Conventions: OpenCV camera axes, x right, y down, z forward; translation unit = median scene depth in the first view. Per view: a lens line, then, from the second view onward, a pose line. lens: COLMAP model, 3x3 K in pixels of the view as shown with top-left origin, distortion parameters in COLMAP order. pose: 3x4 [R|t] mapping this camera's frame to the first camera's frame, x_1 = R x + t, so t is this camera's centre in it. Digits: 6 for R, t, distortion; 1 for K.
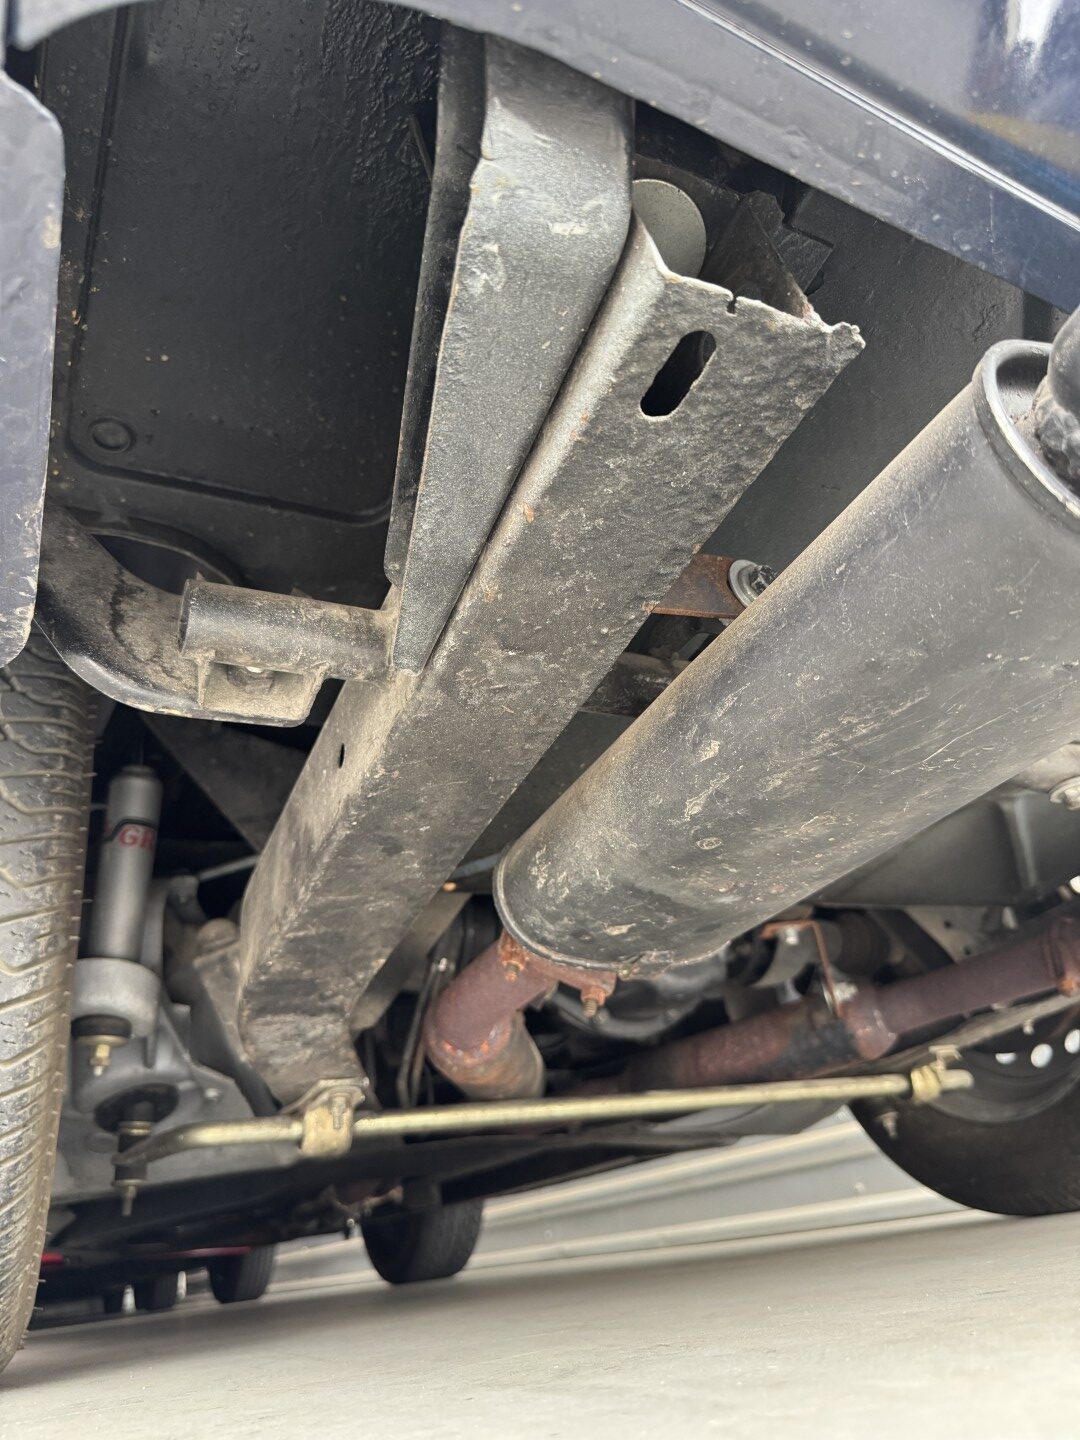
lens RADIAL K [[1037.0, 0, 540.0], [0, 1037.0, 720.0], [0, 0, 1]] dist [0.007512, -0.062407]
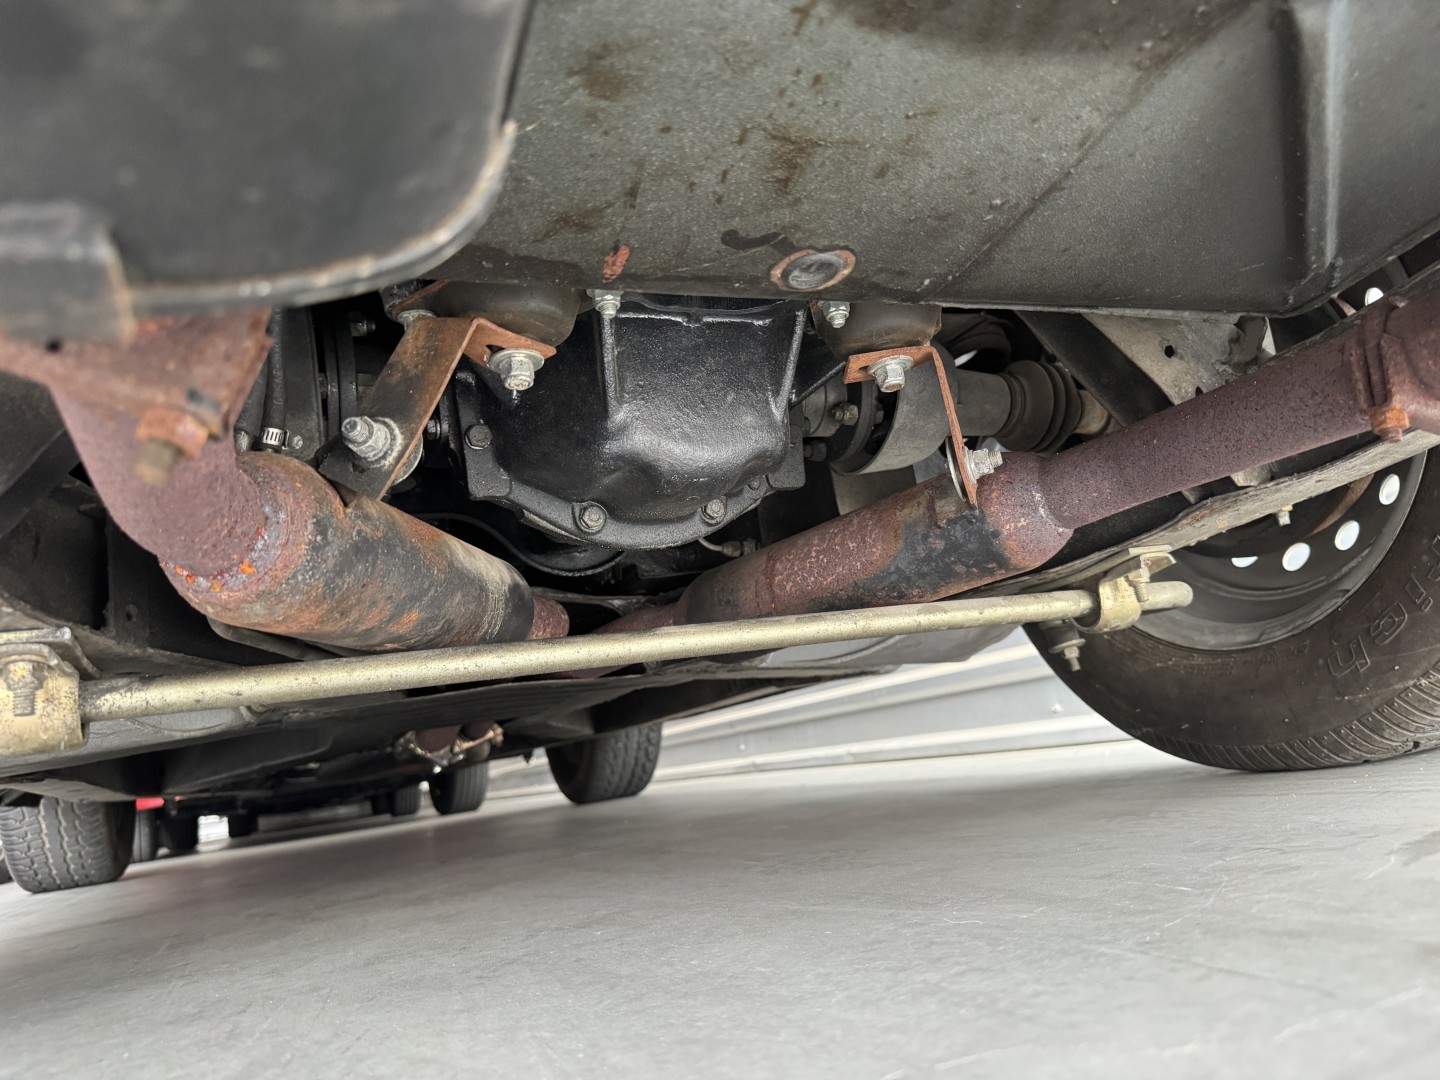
lens RADIAL K [[1037.0, 0, 720.0], [0, 1037.0, 540.0], [0, 0, 1]] dist [0.007512, -0.062407]
pose [[0.998001, -0.033327, -0.053687, 0.159015], [0.046850, 0.960378, 0.274735, 0.123100], [0.042404, -0.276701, 0.960020, 0.374656]]
